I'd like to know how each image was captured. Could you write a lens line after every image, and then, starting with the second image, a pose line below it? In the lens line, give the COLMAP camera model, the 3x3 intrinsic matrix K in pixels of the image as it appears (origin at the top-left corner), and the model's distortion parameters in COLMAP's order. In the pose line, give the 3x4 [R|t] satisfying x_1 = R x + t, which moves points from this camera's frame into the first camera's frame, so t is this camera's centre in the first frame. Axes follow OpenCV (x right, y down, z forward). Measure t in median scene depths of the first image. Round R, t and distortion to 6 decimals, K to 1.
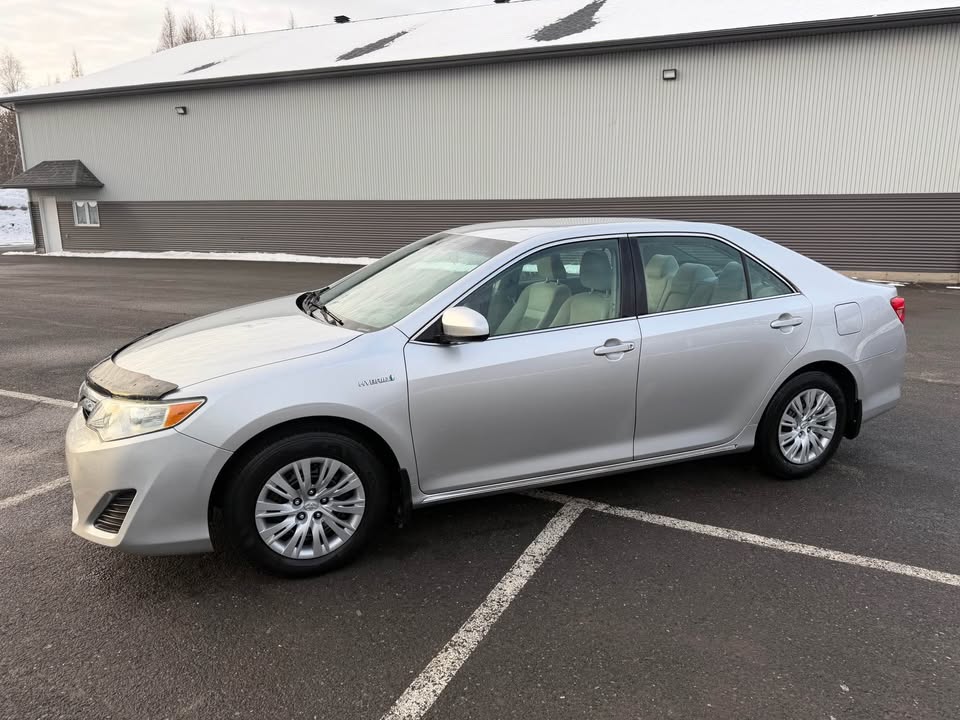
lens RADIAL K [[680.1, 0, 482.3], [0, 680.1, 361.4], [0, 0, 1]] dist [0.036564, -0.042457]
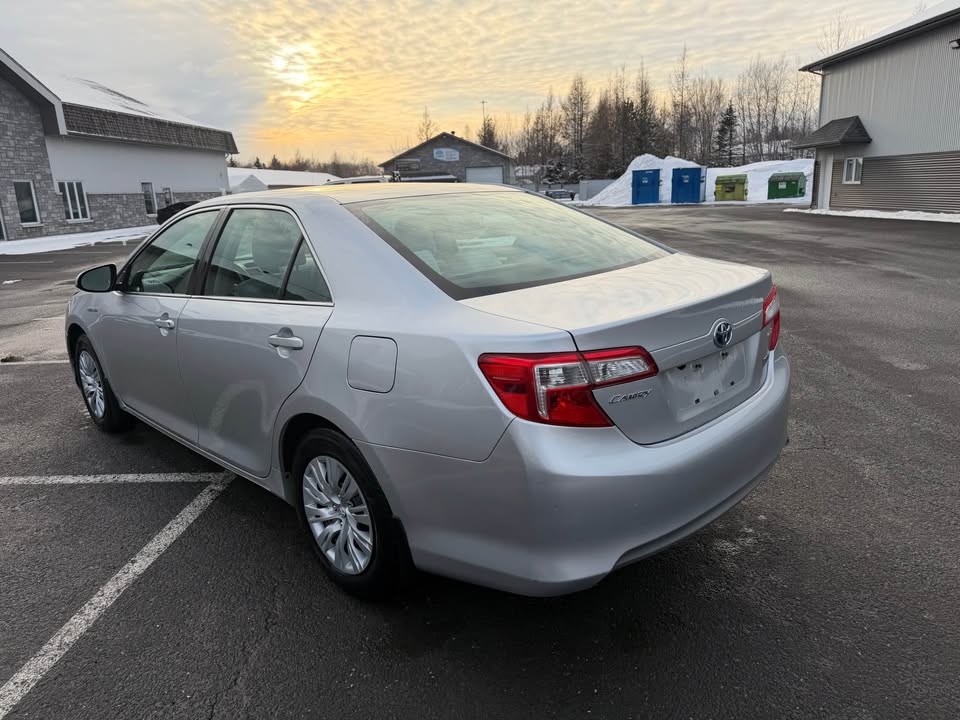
lens RADIAL K [[680.1, 0, 481.9], [0, 680.1, 366.1], [0, 0, 1]] dist [0.036564, -0.042457]
pose [[0.373519, 0.222147, -0.900630, 1.209910], [-0.160086, 0.971771, 0.173302, -0.193436], [0.913705, 0.079447, 0.398537, 0.979289]]
